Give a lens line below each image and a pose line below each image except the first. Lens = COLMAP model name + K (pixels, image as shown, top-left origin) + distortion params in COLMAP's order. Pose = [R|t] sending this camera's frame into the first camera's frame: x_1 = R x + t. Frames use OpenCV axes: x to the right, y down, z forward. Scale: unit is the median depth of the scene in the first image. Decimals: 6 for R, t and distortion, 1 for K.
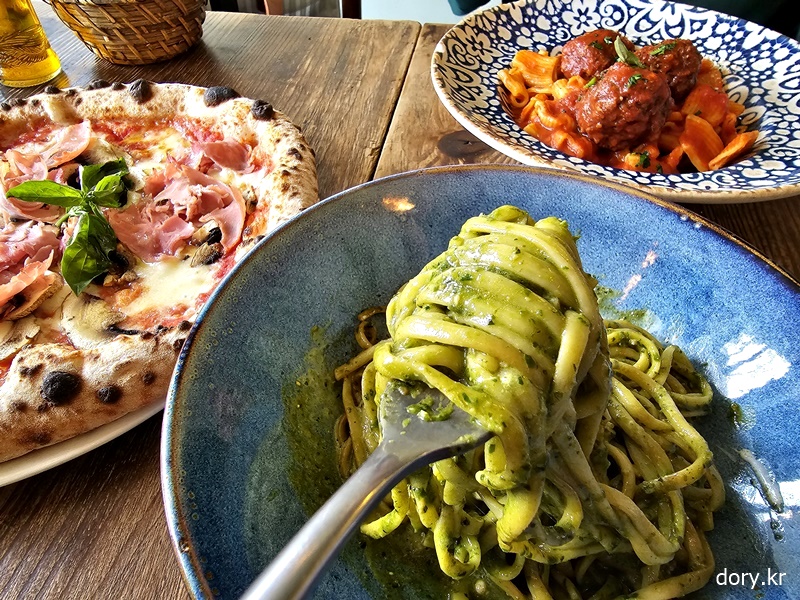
lens RADIAL K [[417.4, 0, 400.0], [0, 417.4, 300.0], [0, 0, 1]] dist [0.002284, 0.000319]
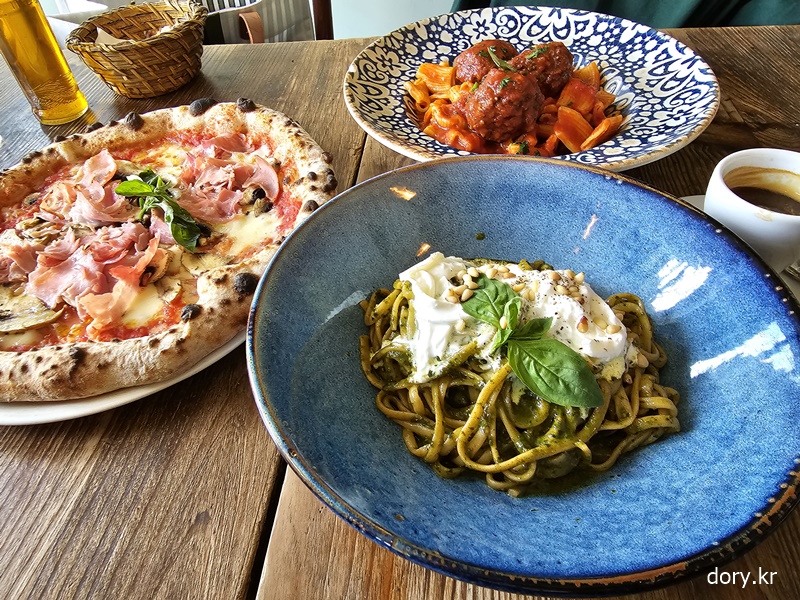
lens RADIAL K [[319.1, 0, 400.0], [0, 319.1, 300.0], [0, 0, 1]] dist [0.000012, -0.000258]
pose [[0.997285, -0.066800, -0.030995, 0.184494], [0.069753, 0.991834, 0.106766, -0.004970], [0.023610, -0.108638, 0.993801, -0.019567]]
